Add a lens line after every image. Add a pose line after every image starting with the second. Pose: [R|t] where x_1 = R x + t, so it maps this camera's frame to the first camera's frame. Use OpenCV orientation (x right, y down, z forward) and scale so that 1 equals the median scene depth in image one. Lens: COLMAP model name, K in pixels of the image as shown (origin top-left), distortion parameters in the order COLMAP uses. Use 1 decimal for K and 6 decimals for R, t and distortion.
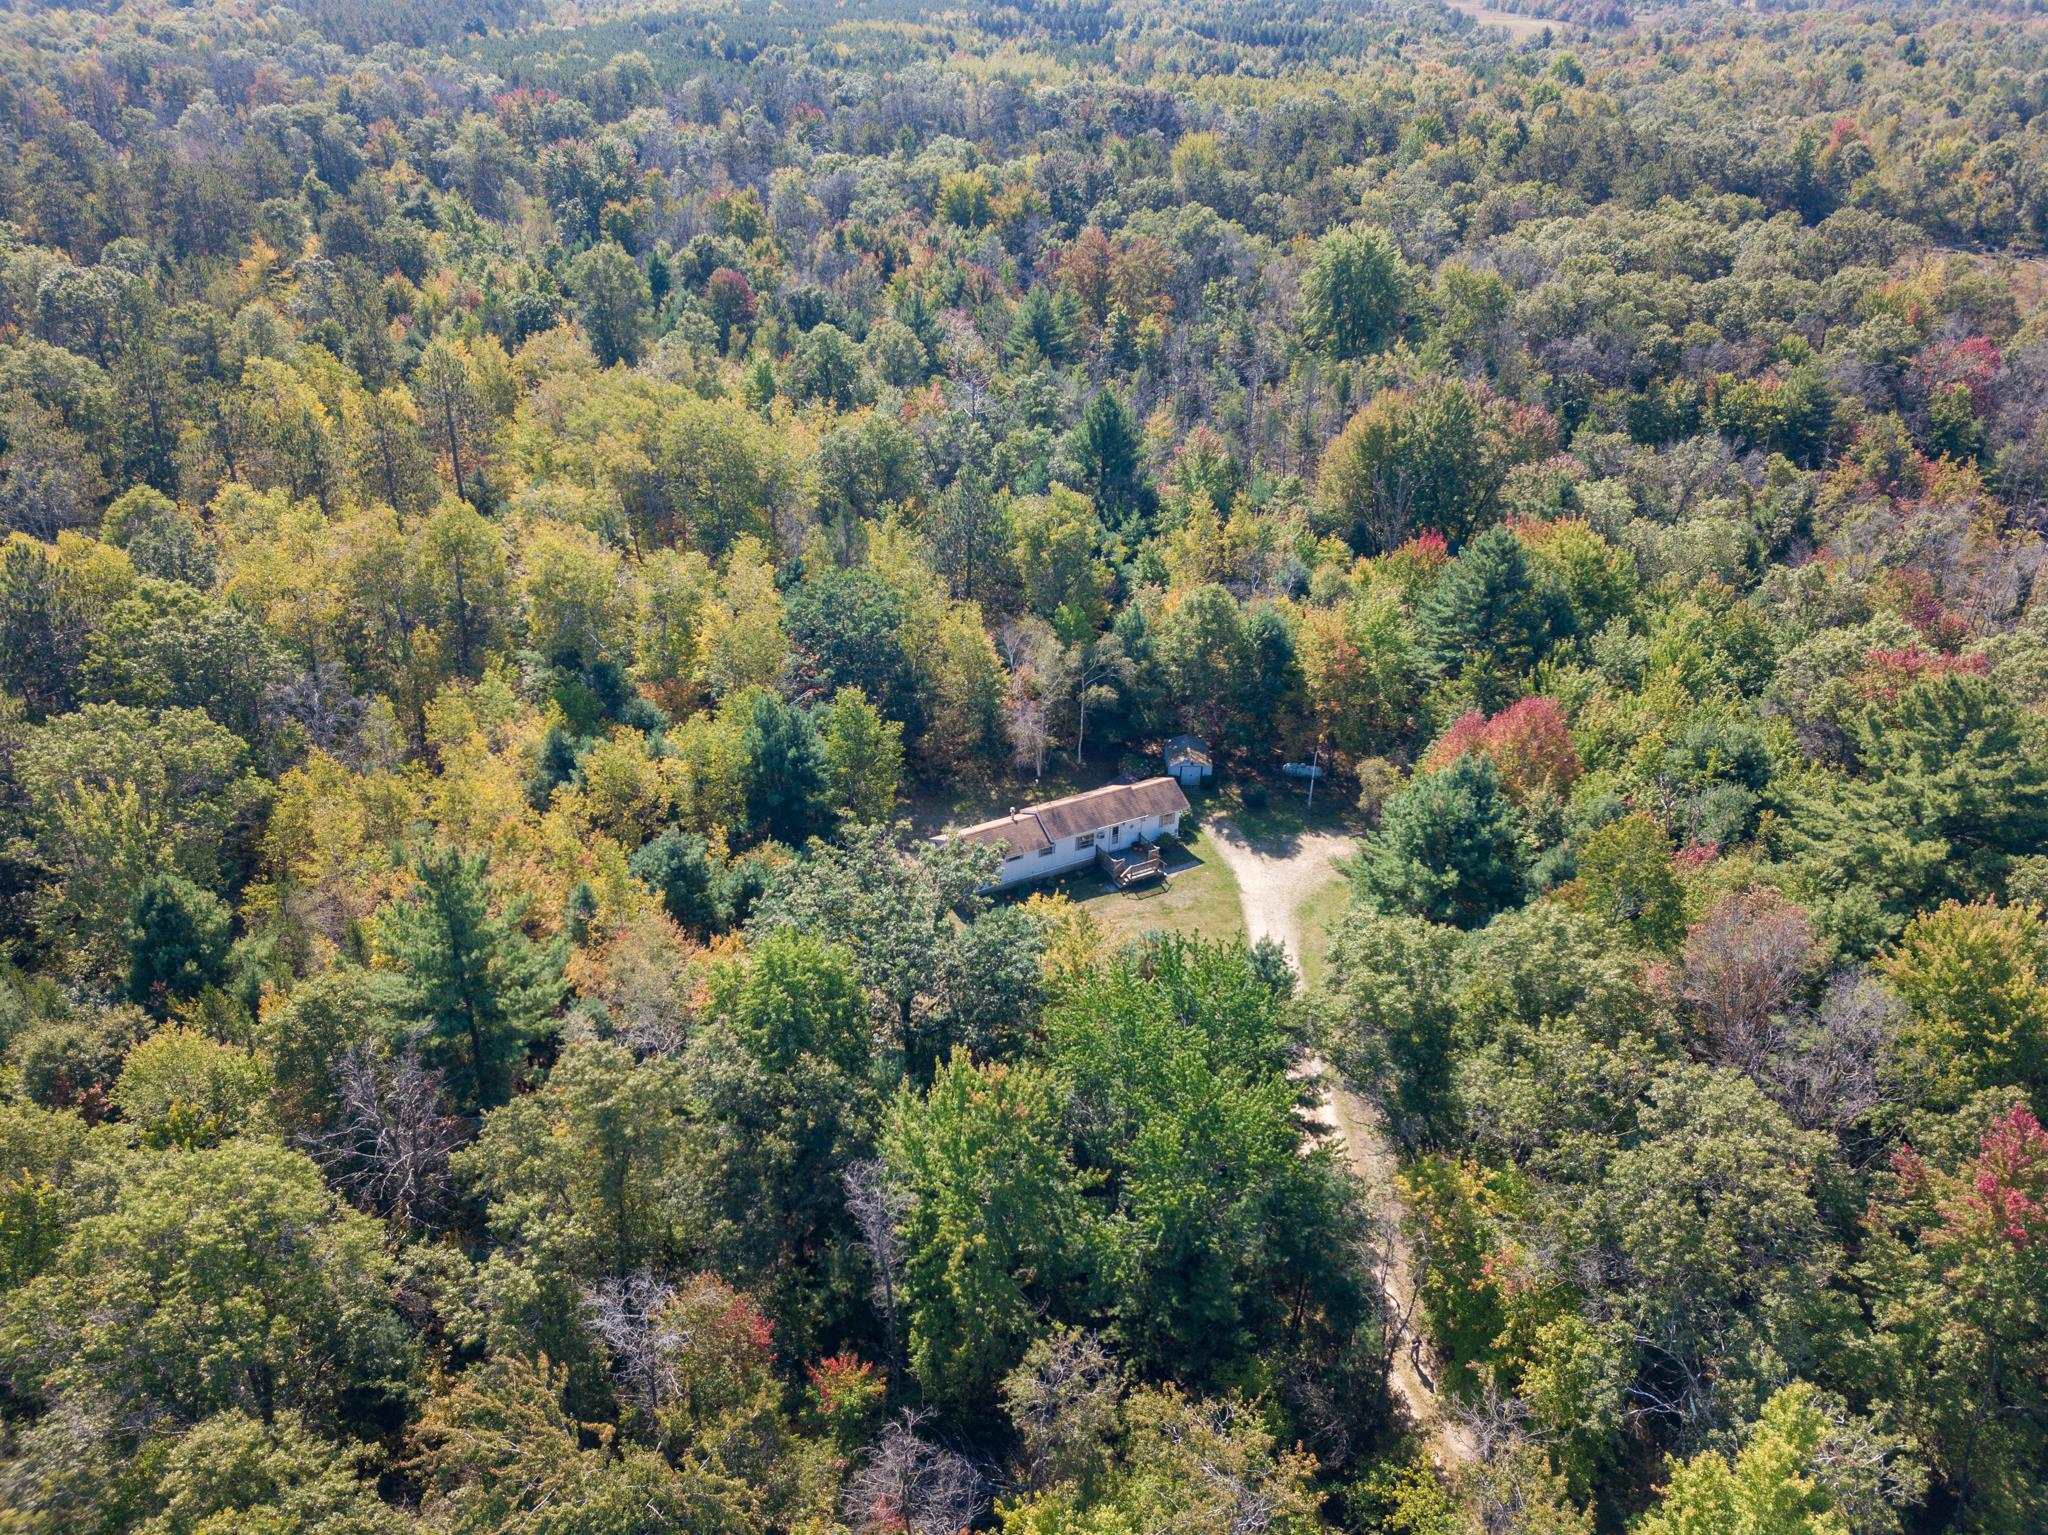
lens RADIAL K [[1558.3, 0, 1025.0], [0, 1558.3, 771.7], [0, 0, 1]] dist [0.012748, -0.001618]
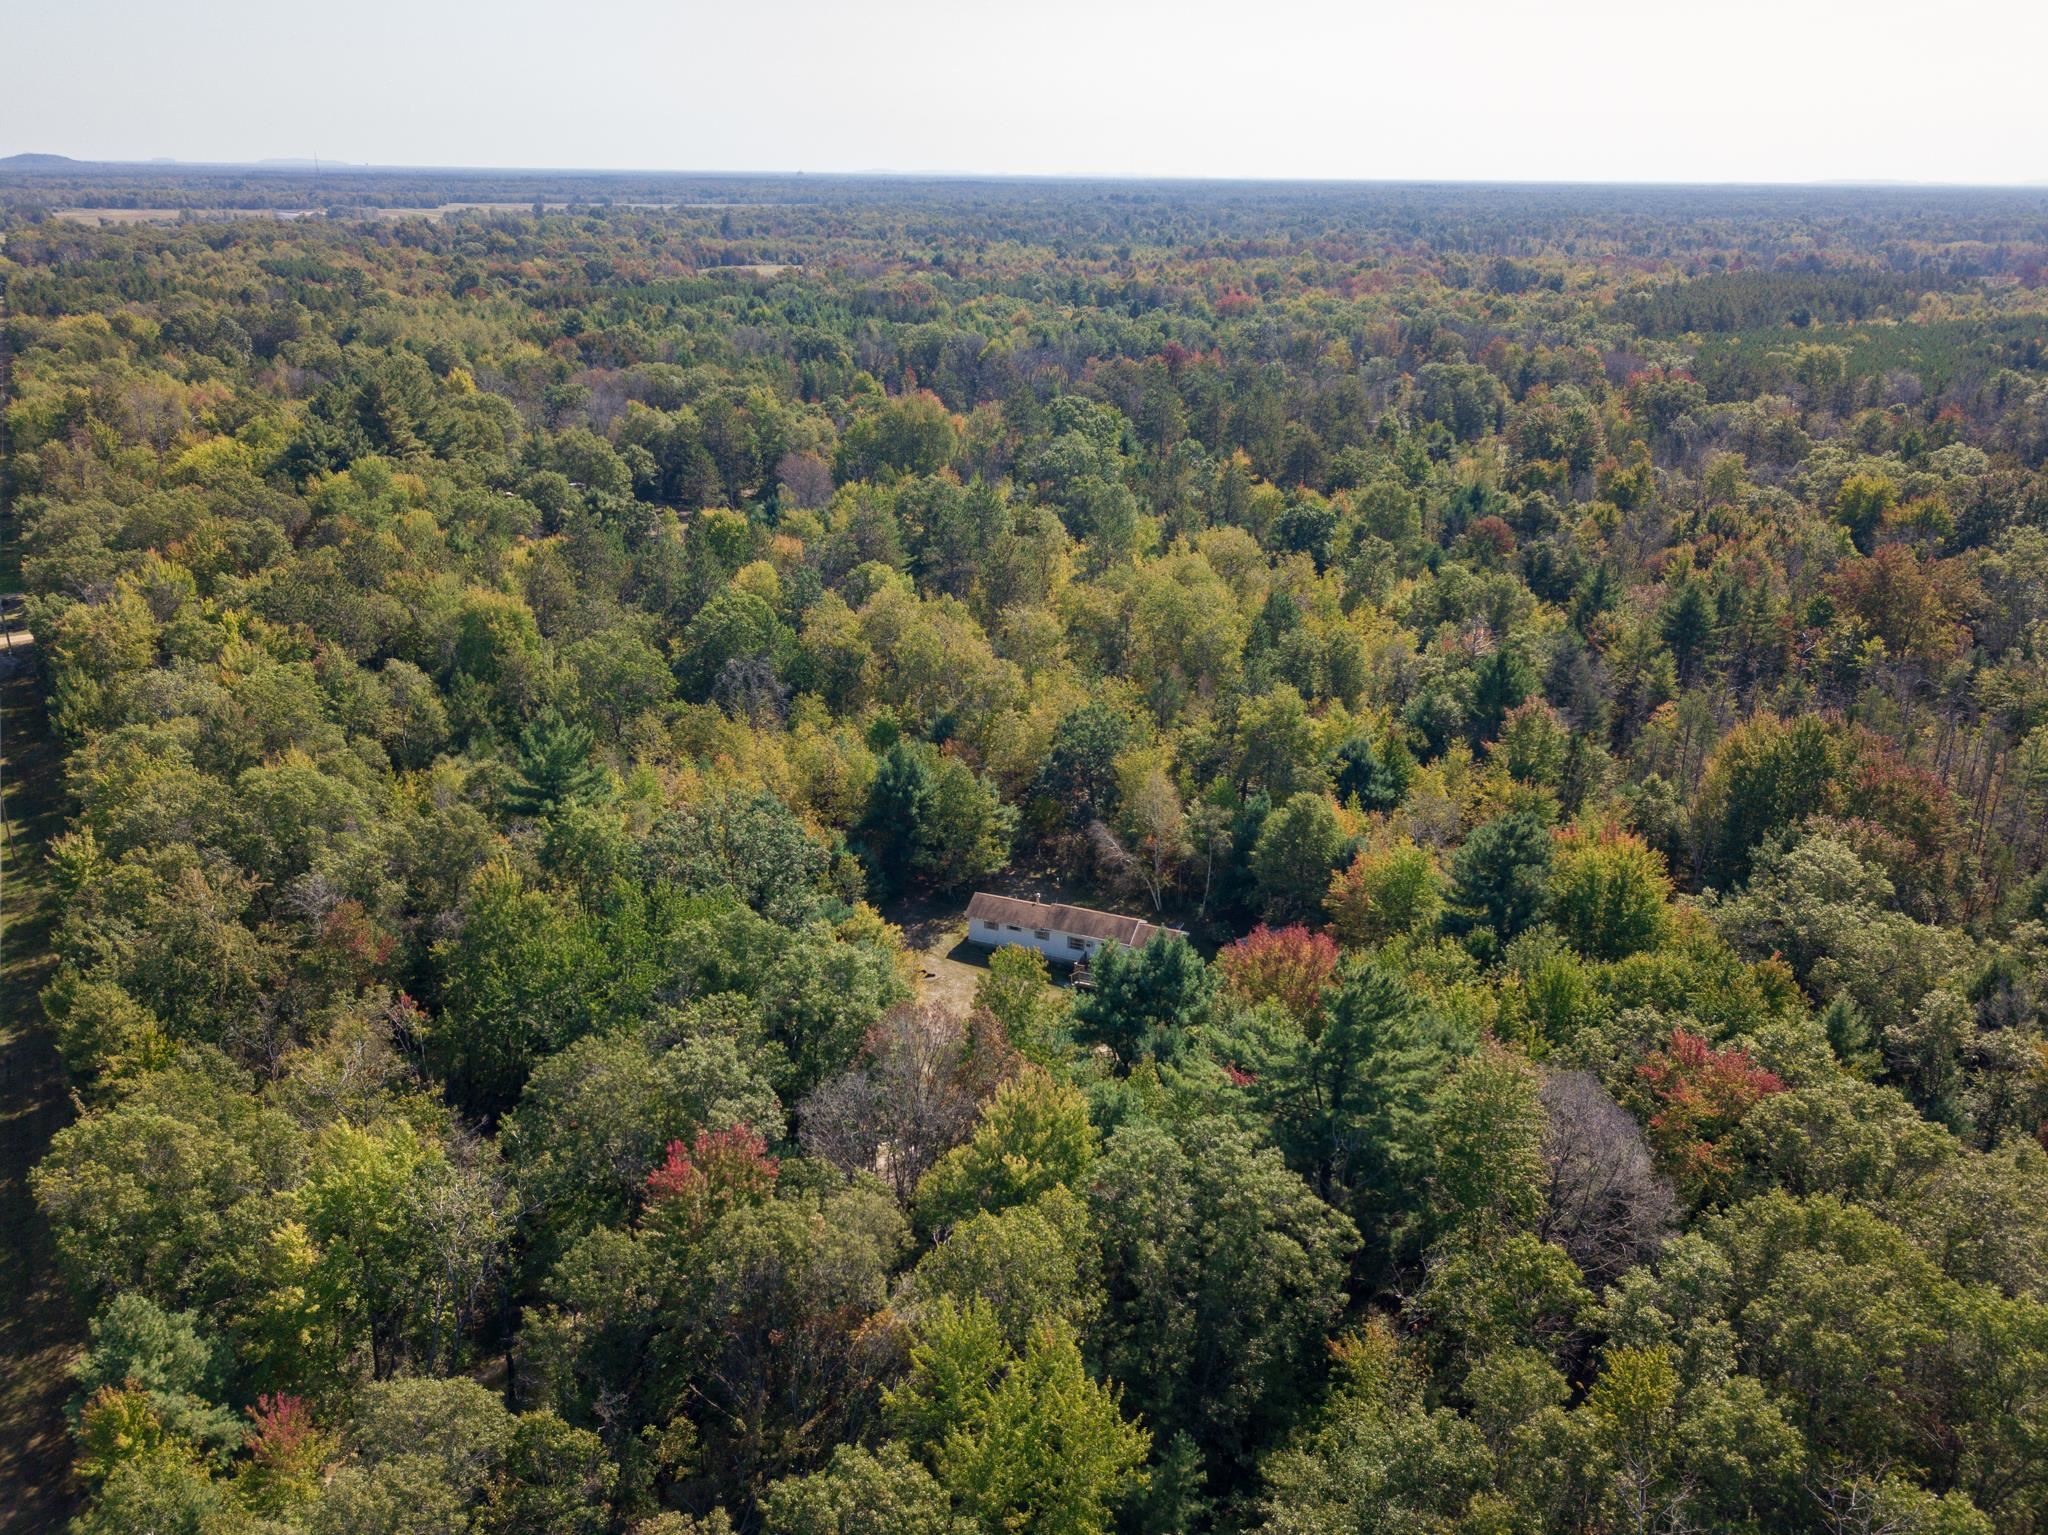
lens RADIAL K [[1563.6, 0, 1024.0], [0, 1563.6, 767.5], [0, 0, 1]] dist [0.011618, 0.000160]
pose [[0.627018, 0.266971, -0.731830, 0.496976], [-0.381877, 0.924160, 0.009948, -0.044220], [0.678984, 0.273232, 0.681414, 0.068676]]
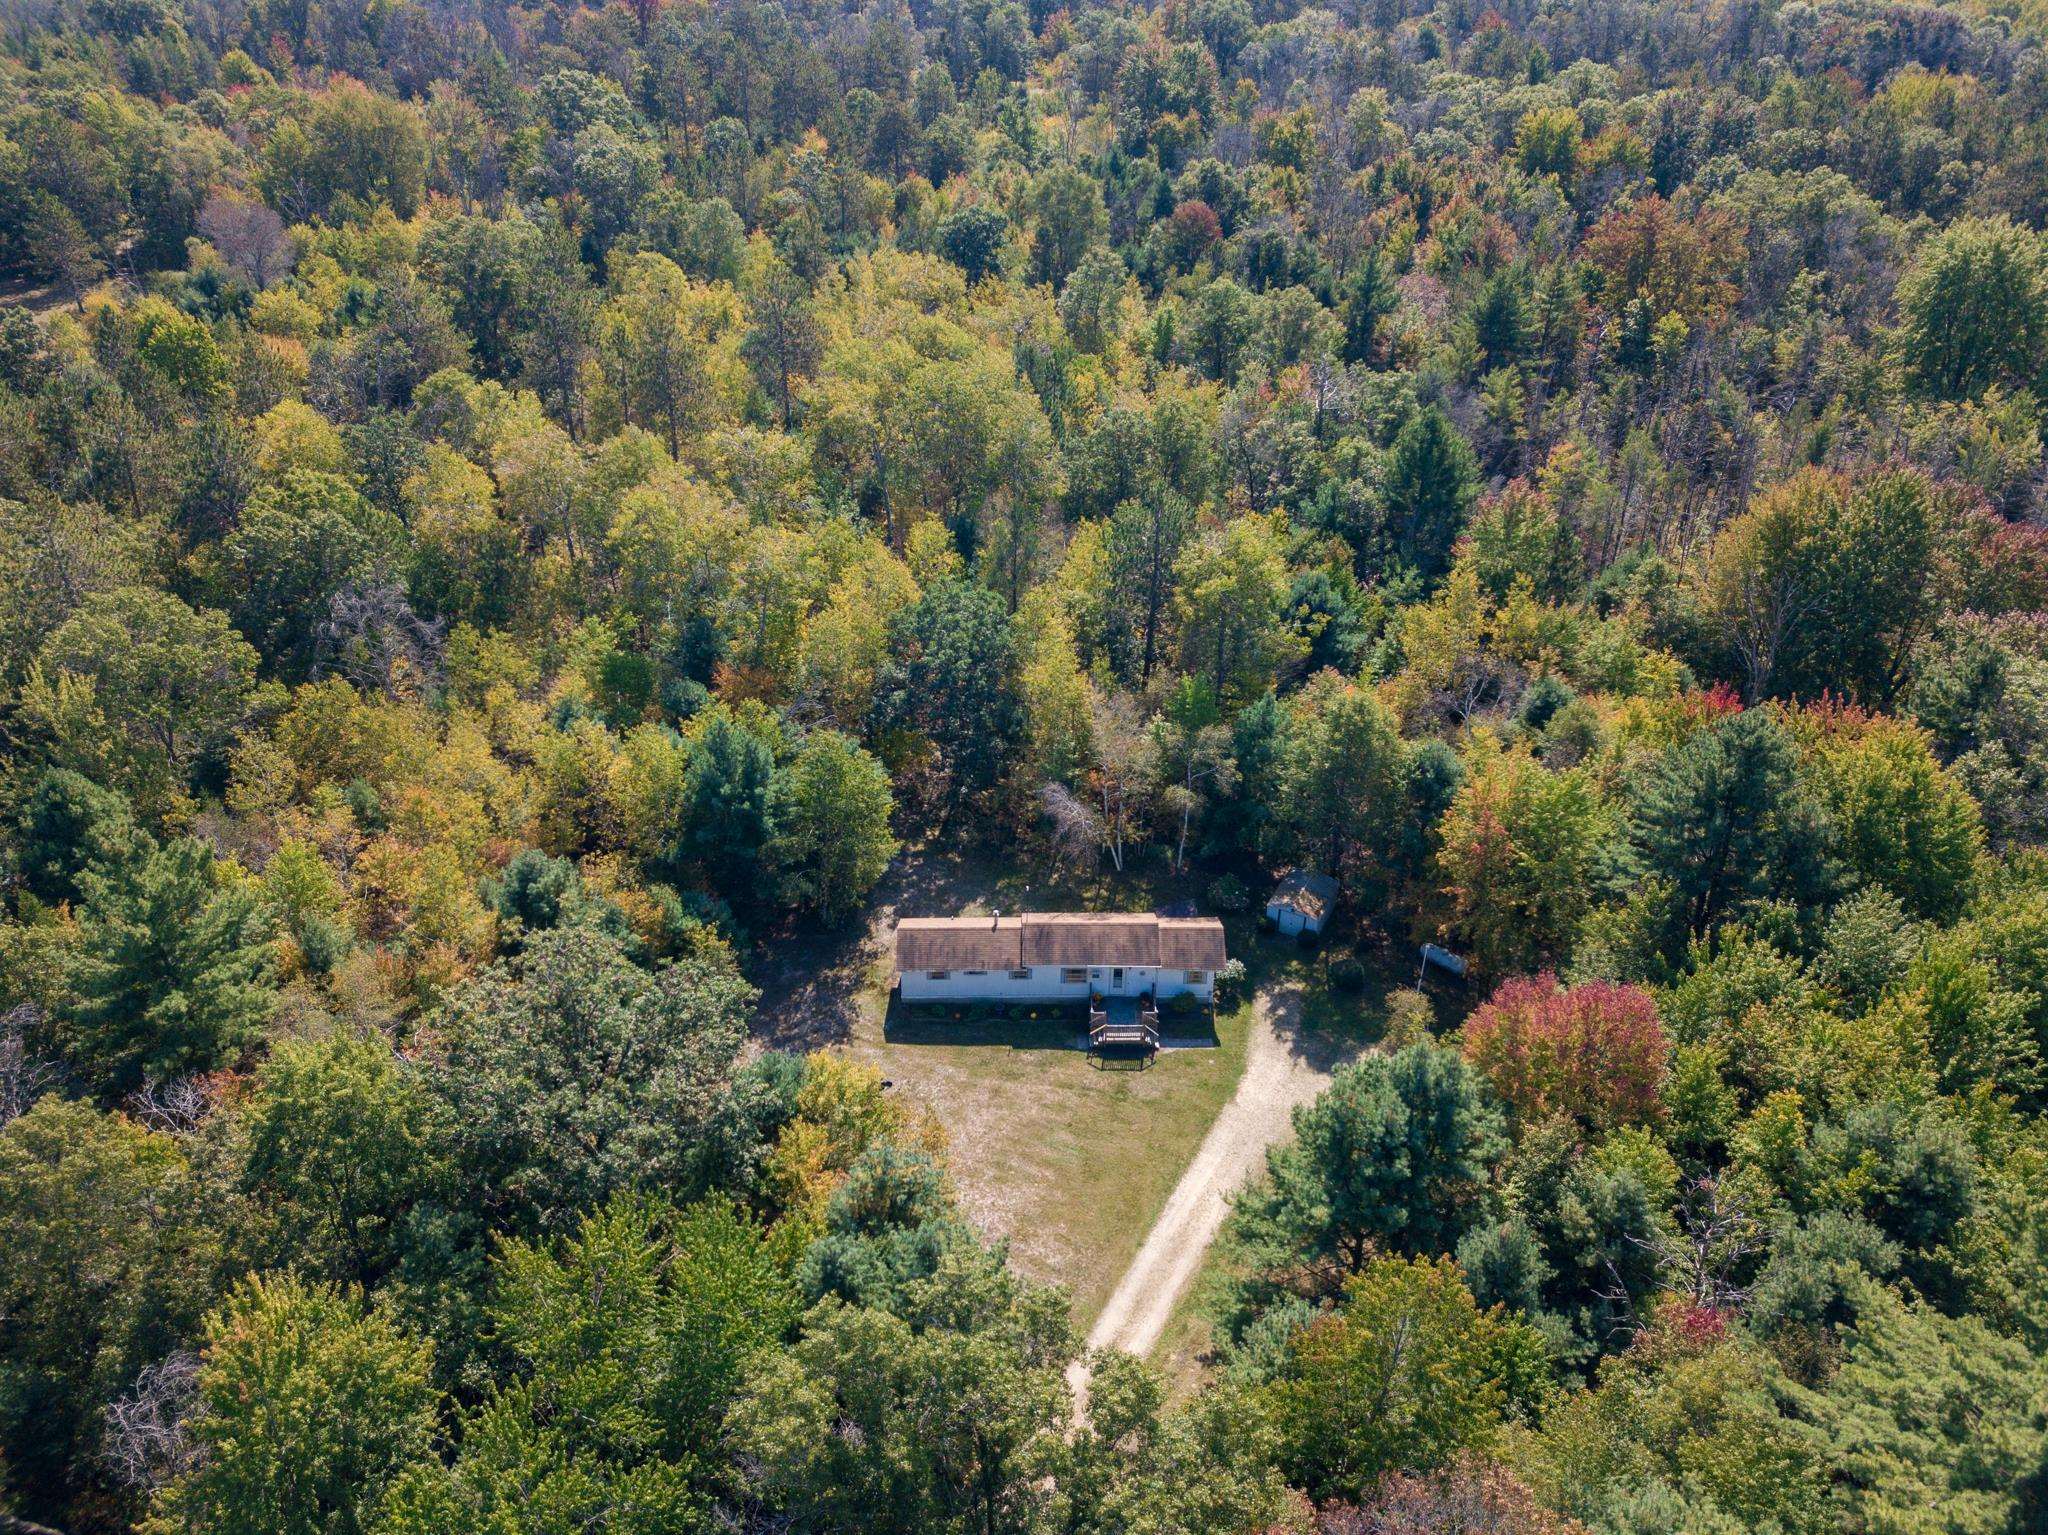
lens RADIAL K [[1570.4, 0, 1025.2], [0, 1570.4, 753.3], [0, 0, 1]] dist [0.011040, 0.004243]
pose [[0.877944, 0.240937, -0.413720, 0.190243], [-0.221679, 0.970504, 0.094770, -0.081057], [0.424350, 0.008510, 0.905458, 0.142970]]
